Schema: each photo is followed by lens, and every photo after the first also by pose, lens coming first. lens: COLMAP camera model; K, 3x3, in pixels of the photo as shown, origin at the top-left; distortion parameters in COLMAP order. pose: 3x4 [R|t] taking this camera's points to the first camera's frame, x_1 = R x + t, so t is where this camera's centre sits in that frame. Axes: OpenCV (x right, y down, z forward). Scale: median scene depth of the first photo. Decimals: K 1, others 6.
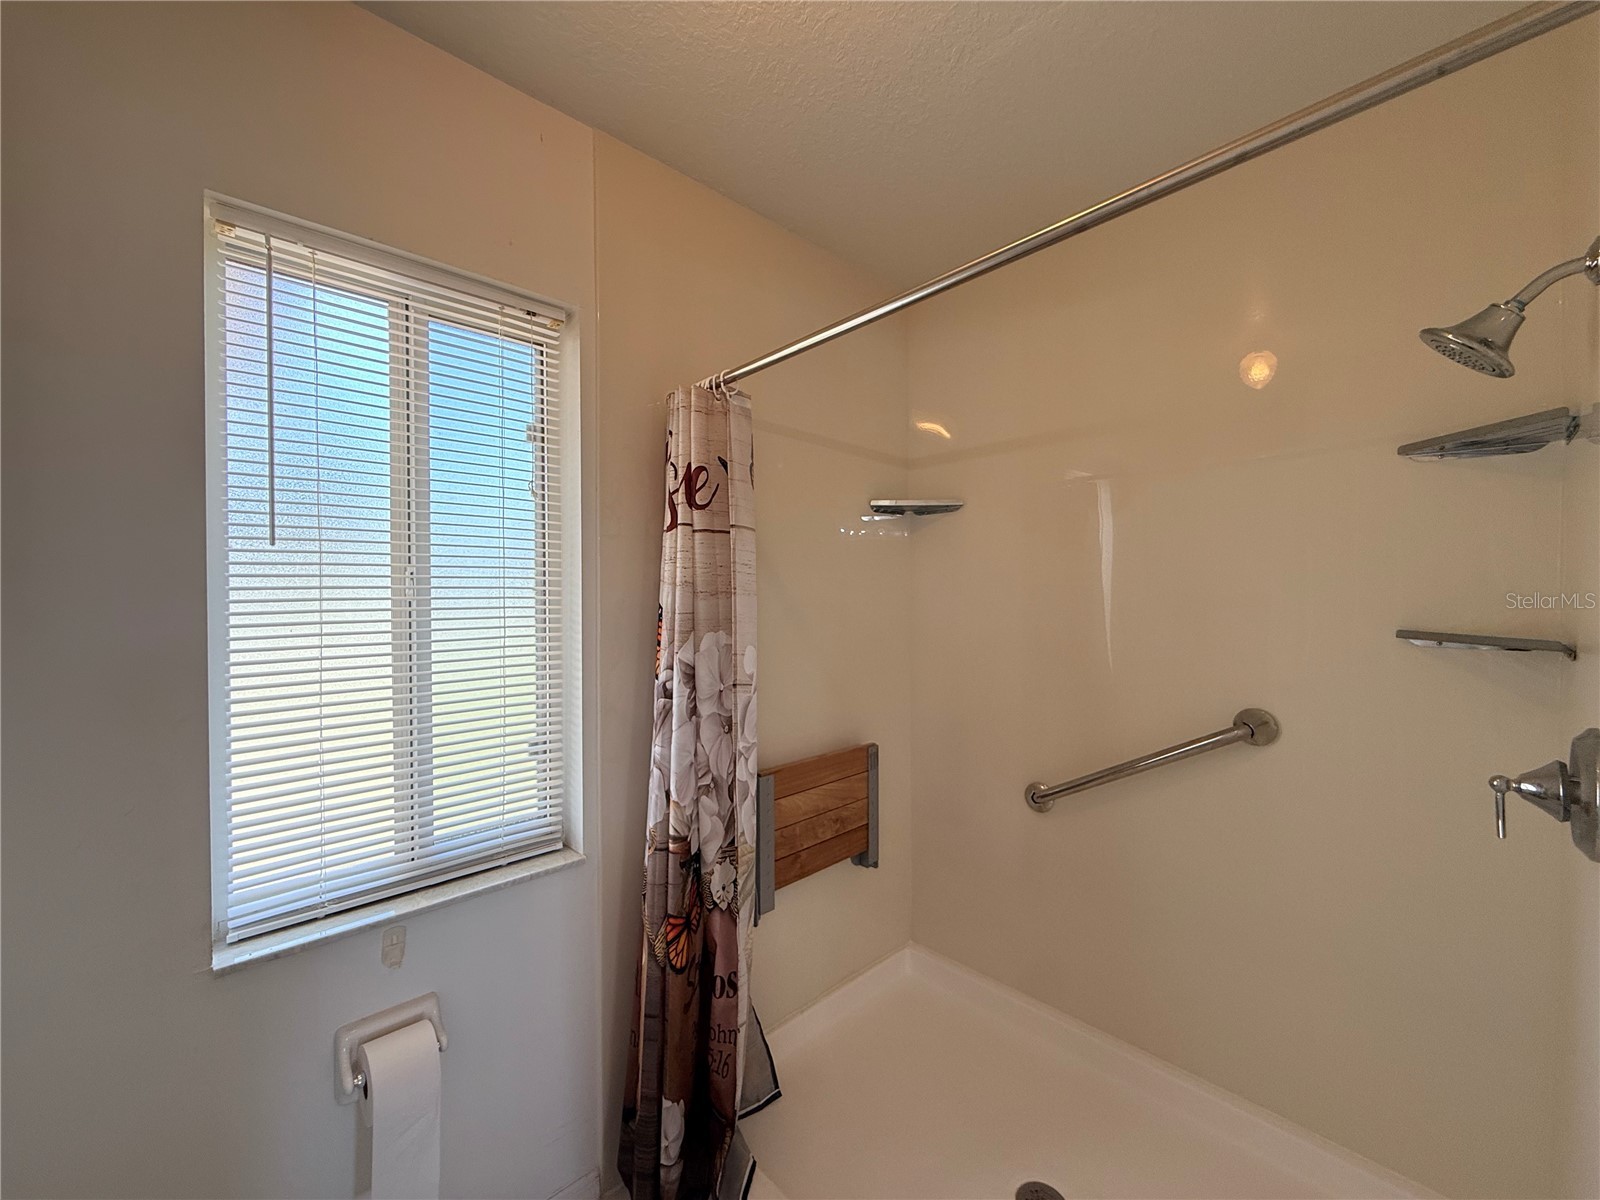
lens RADIAL K [[643.2, 0, 795.9], [0, 643.2, 599.7], [0, 0, 1]] dist [-0.000508, -0.000026]
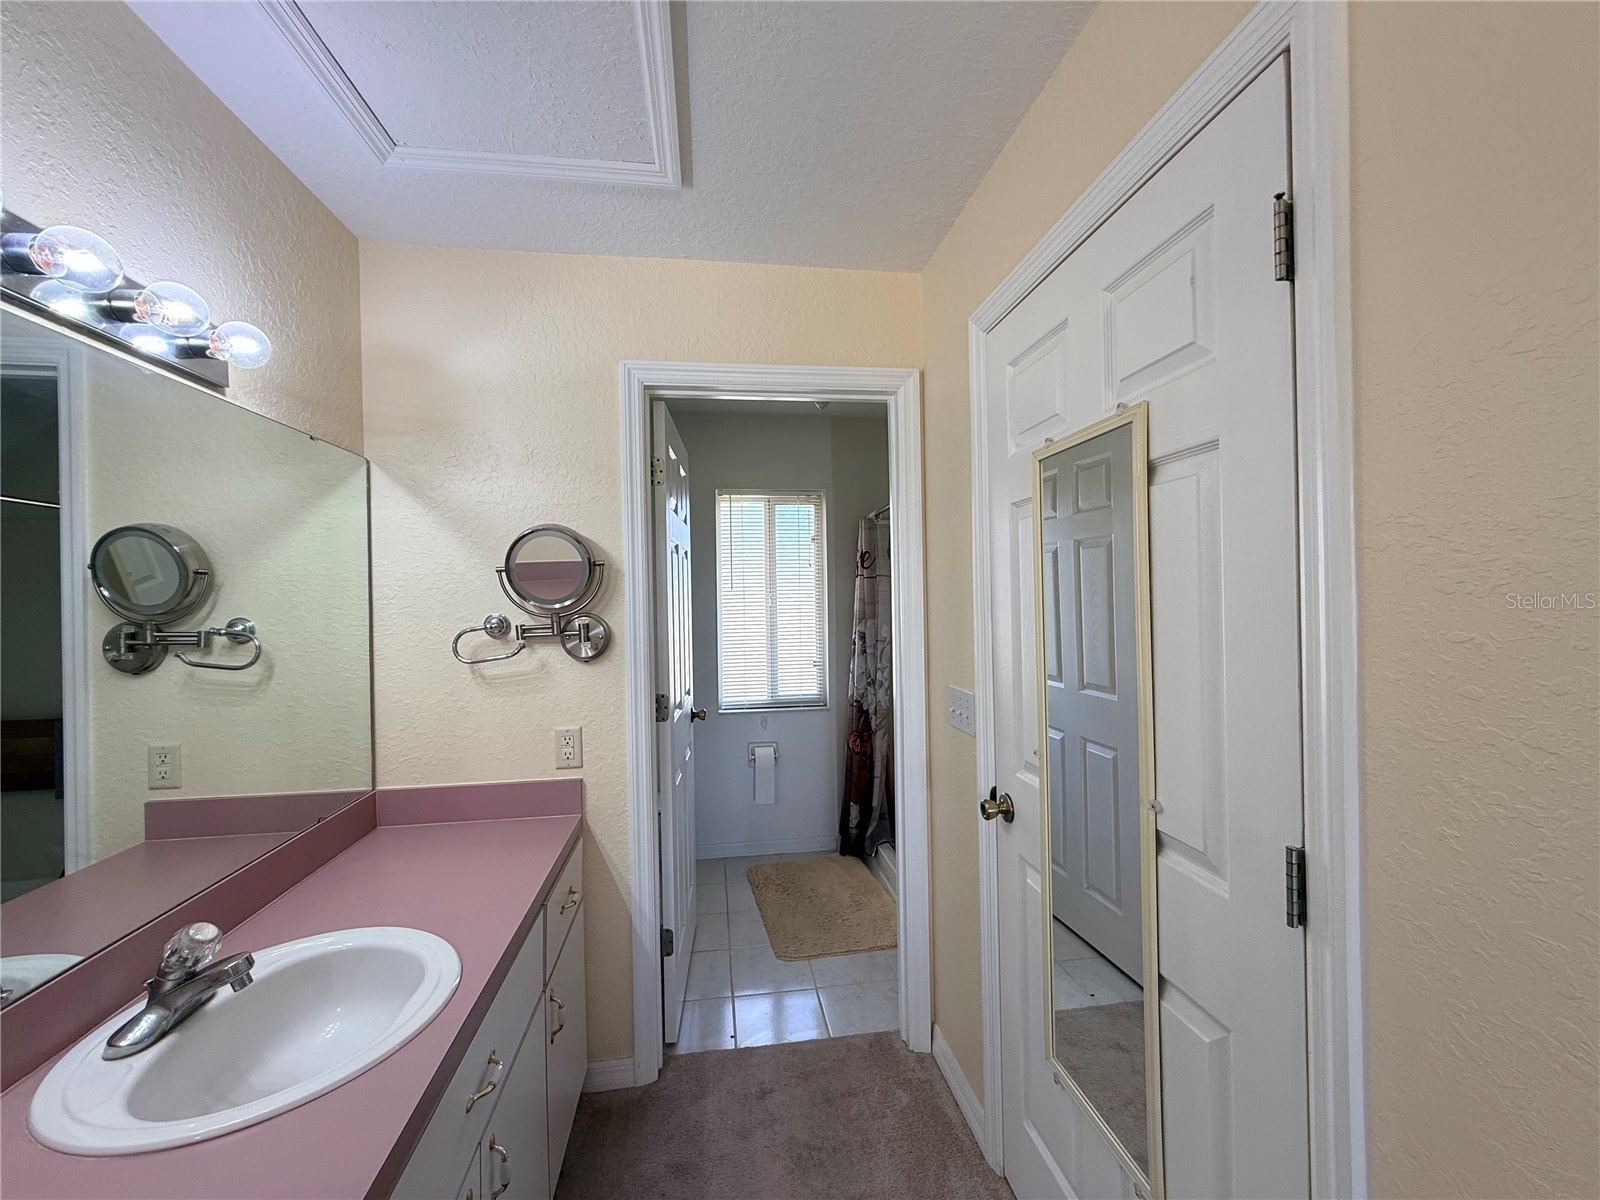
lens RADIAL K [[643.2, 0, 795.9], [0, 643.2, 599.7], [0, 0, 1]] dist [-0.000508, -0.000026]
pose [[0.807044, -0.014387, -0.590317, 1.088910], [0.007151, 0.999868, -0.014593, 0.010350], [0.590449, 0.007555, 0.807040, -1.143740]]
